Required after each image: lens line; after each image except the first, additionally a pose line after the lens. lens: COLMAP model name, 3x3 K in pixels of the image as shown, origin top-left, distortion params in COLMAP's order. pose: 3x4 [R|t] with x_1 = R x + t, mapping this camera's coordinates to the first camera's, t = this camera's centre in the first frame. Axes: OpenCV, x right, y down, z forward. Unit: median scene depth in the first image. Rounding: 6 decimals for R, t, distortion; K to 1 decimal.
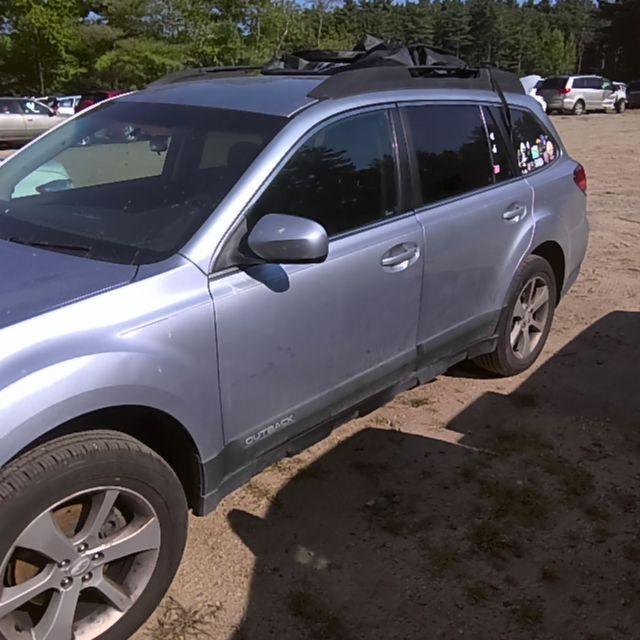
lens RADIAL K [[694.1, 0, 336.6], [0, 694.1, 322.2], [0, 0, 1]] dist [0.027393, 0.000000]
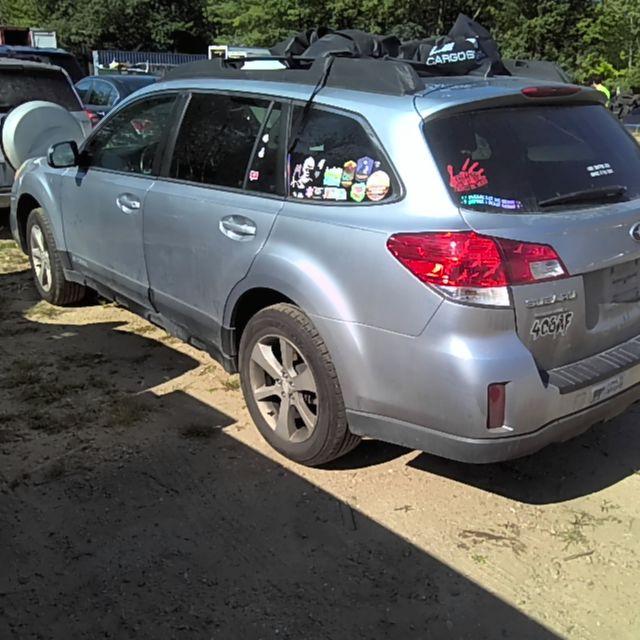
lens RADIAL K [[694.1, 0, 319.6], [0, 694.1, 320.4], [0, 0, 1]] dist [0.027393, 0.000000]
pose [[-0.169574, 0.321123, -0.931732, 1.002318], [-0.339850, 0.868378, 0.361140, -0.375847], [0.925066, 0.377889, -0.038121, 1.099824]]
